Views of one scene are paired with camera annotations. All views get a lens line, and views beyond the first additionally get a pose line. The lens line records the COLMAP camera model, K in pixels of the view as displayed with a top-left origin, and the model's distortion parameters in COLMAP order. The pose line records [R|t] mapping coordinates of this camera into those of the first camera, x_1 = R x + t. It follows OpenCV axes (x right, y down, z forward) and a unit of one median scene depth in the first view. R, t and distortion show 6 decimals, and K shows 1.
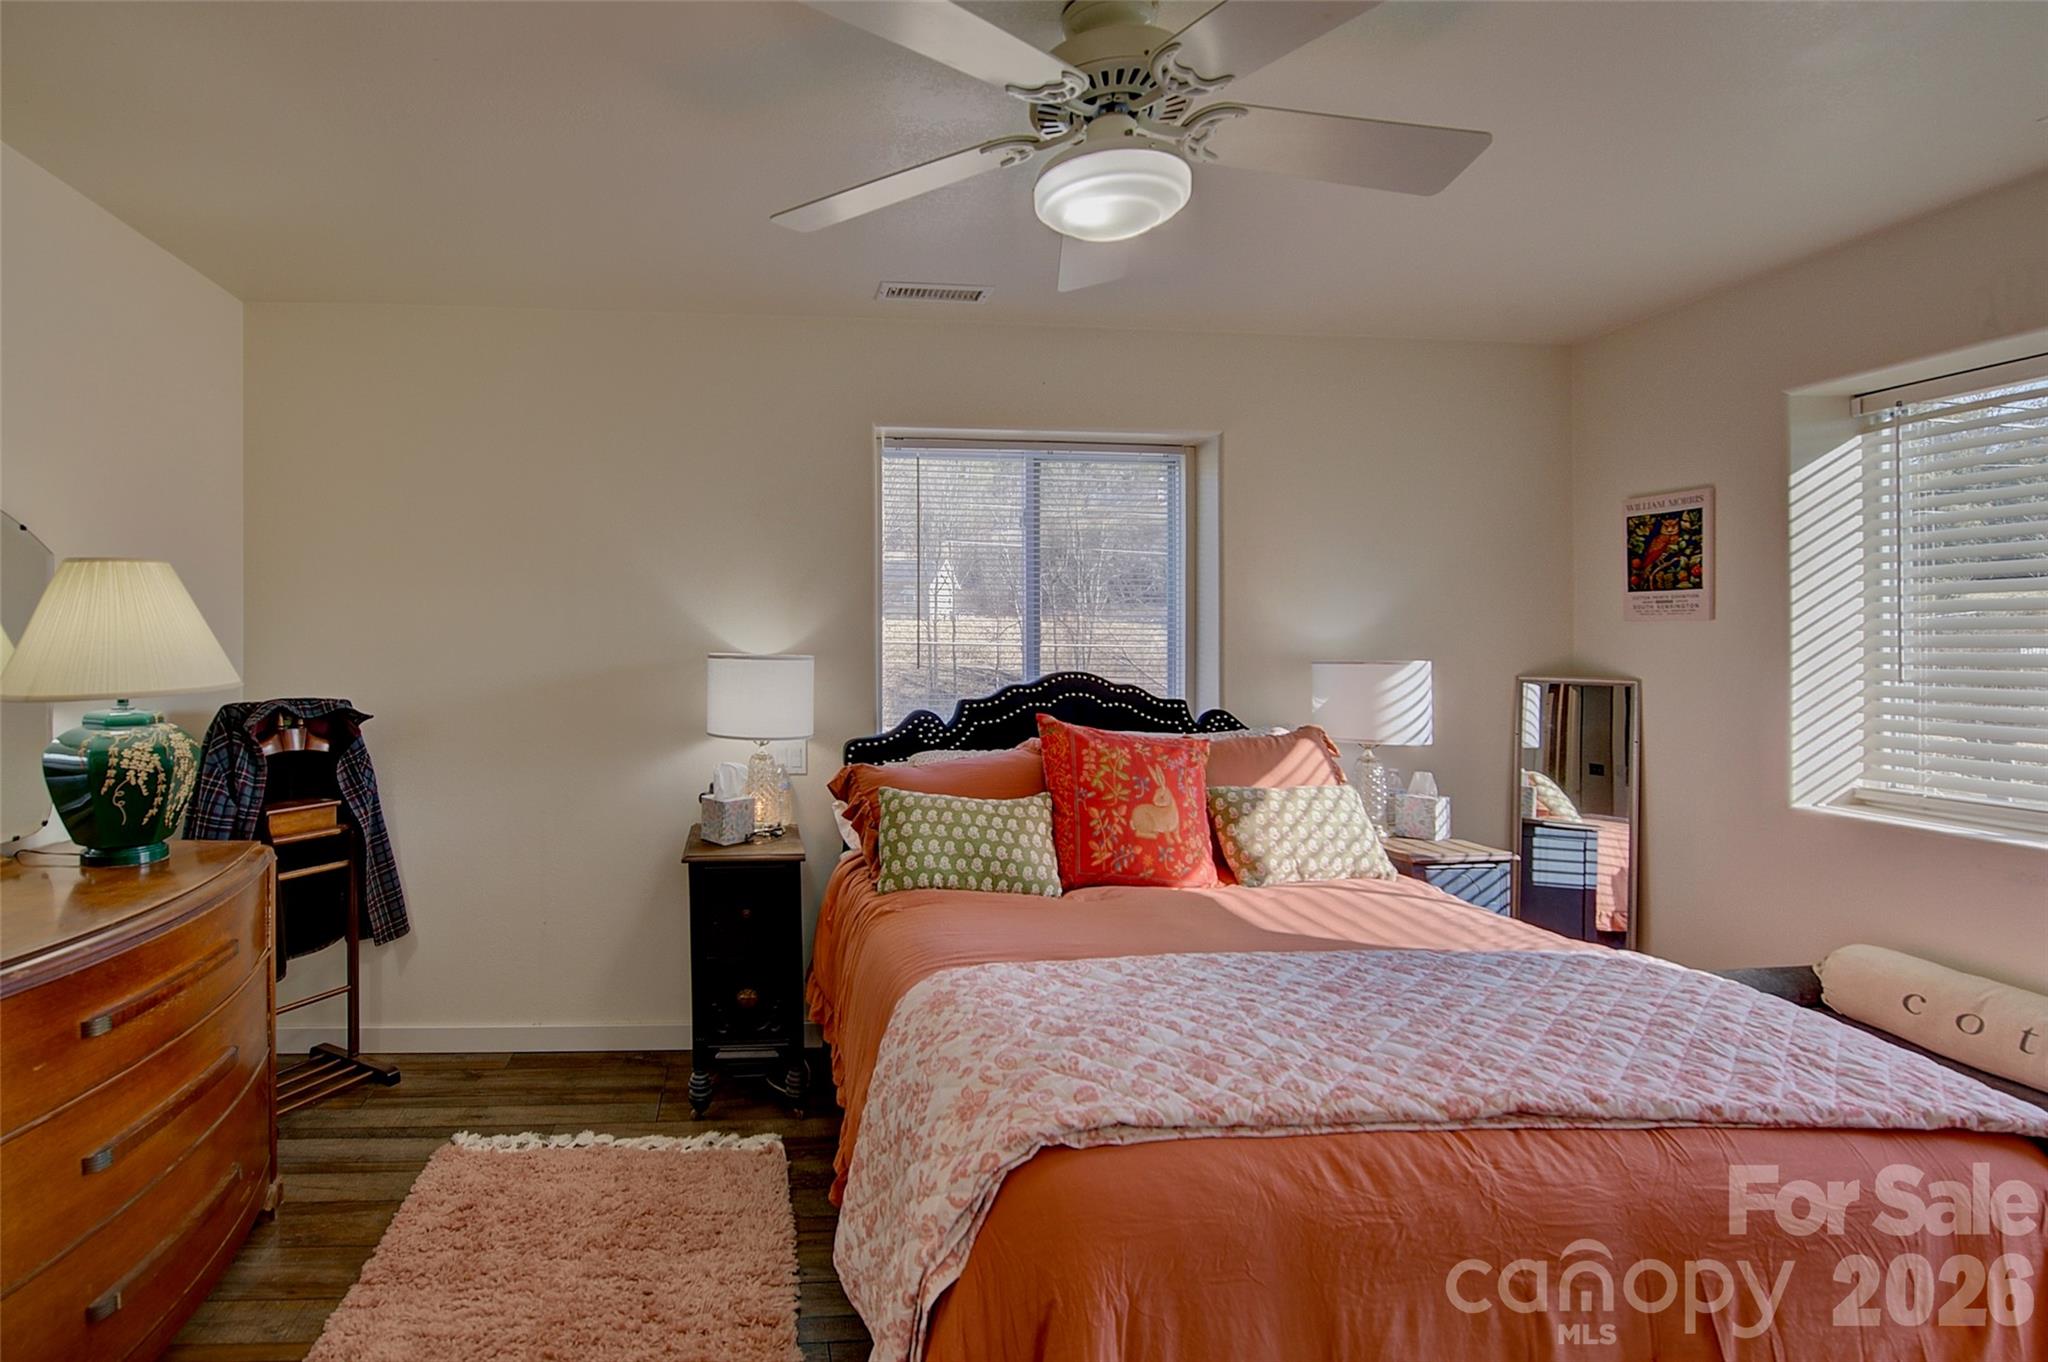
lens RADIAL K [[1041.9, 0, 1024.0], [0, 1041.9, 646.3], [0, 0, 1]] dist [-0.005925, -0.000662]
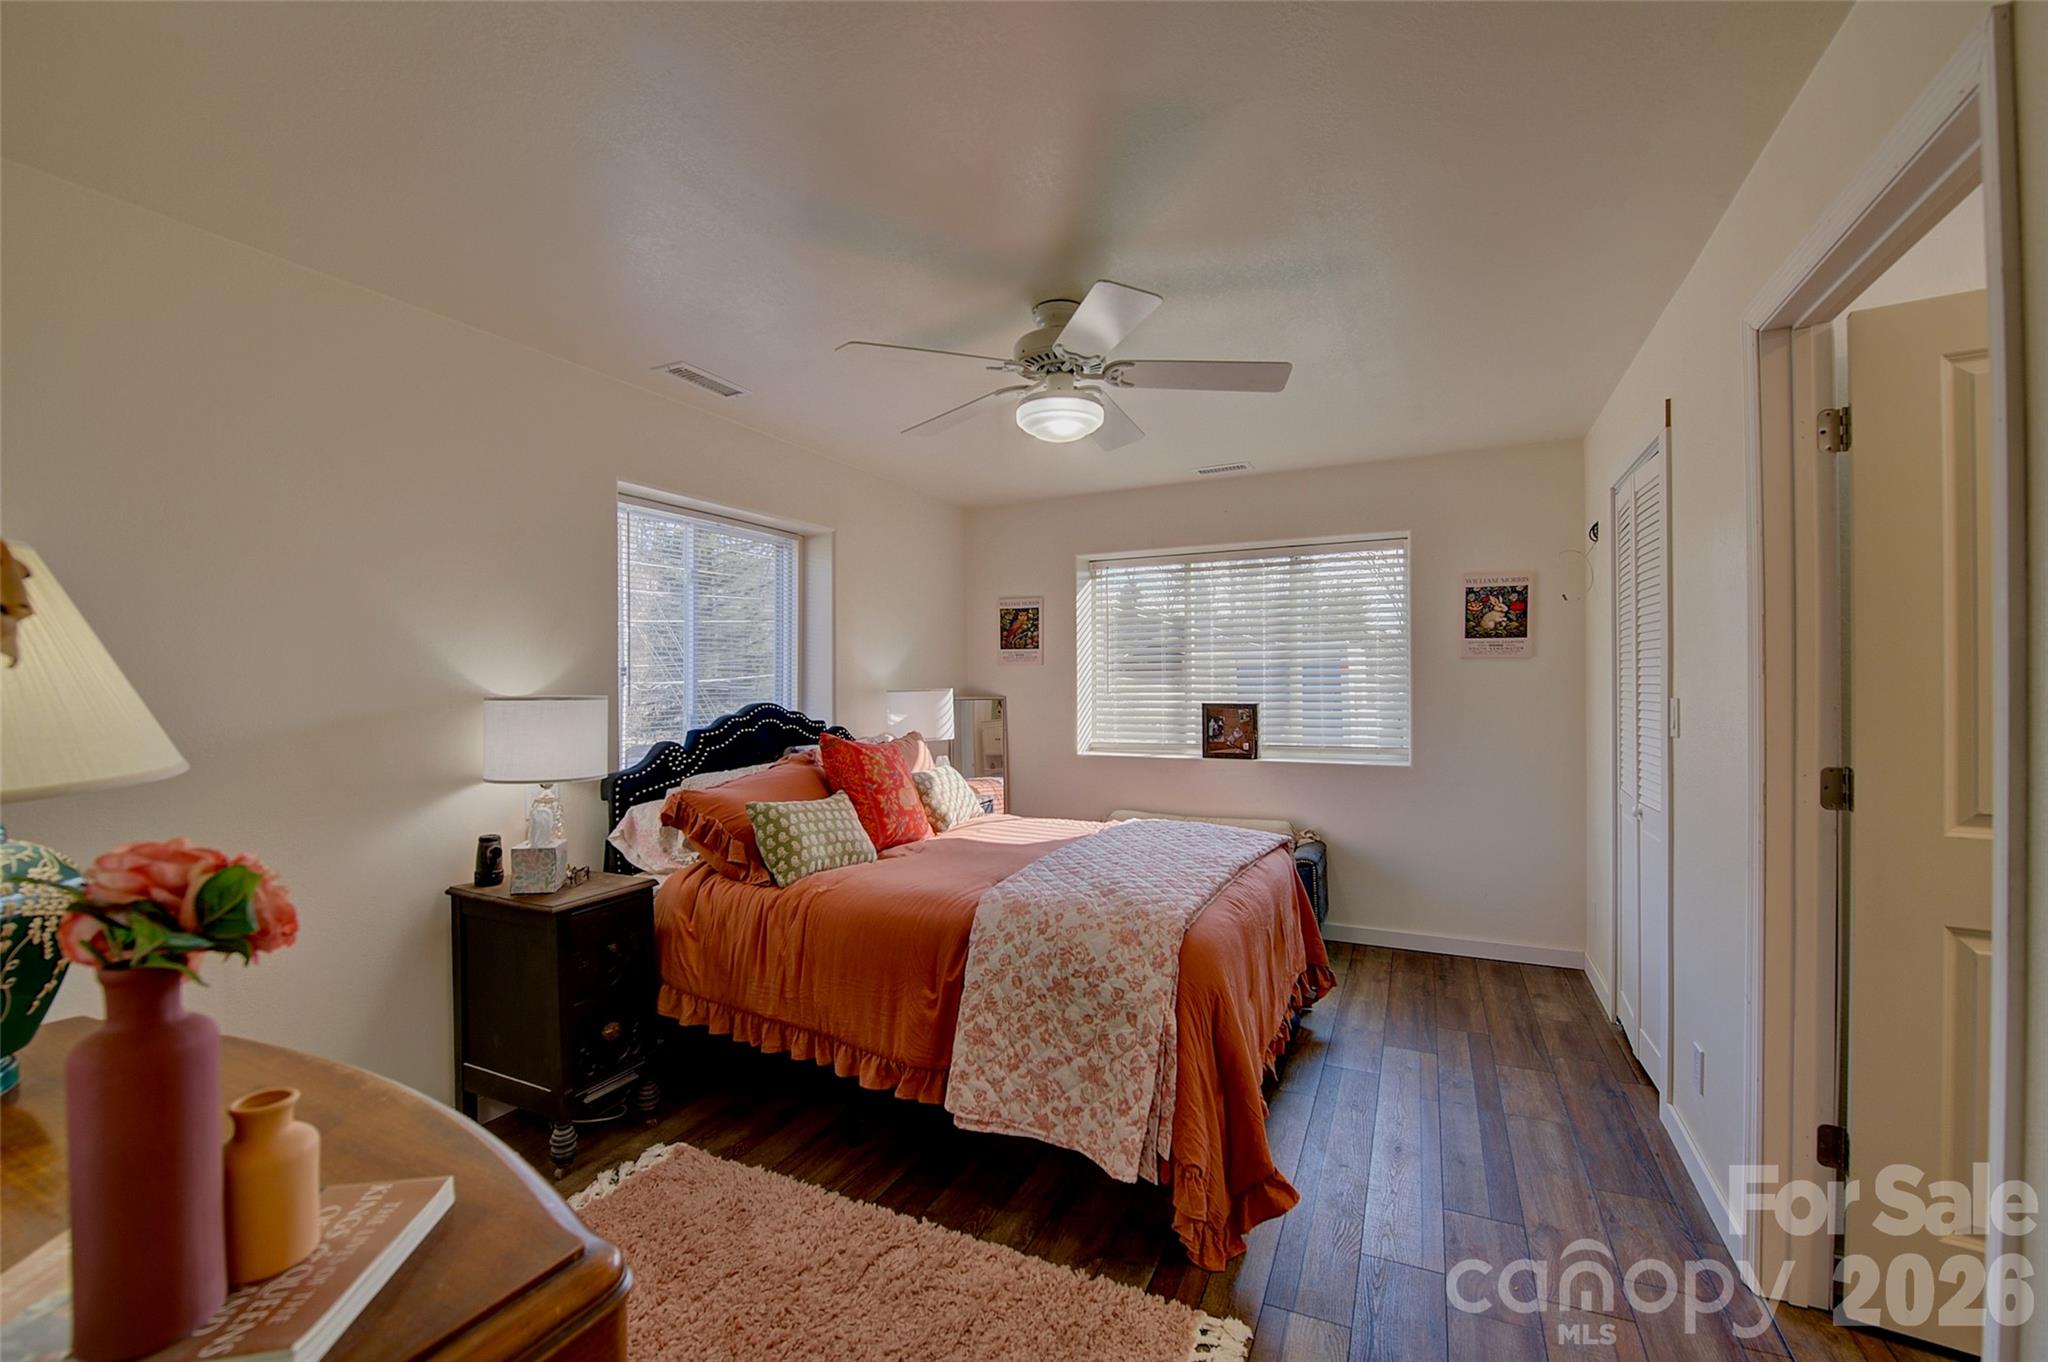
lens RADIAL K [[839.2, 0, 1024.0], [0, 839.2, 681.0], [0, 0, 1]] dist [0.000538, 0.000063]
pose [[0.505783, -0.012495, 0.862570, -0.784301], [0.015041, 0.999871, 0.005664, -0.004024], [-0.862530, 0.010110, 0.505905, 0.237759]]
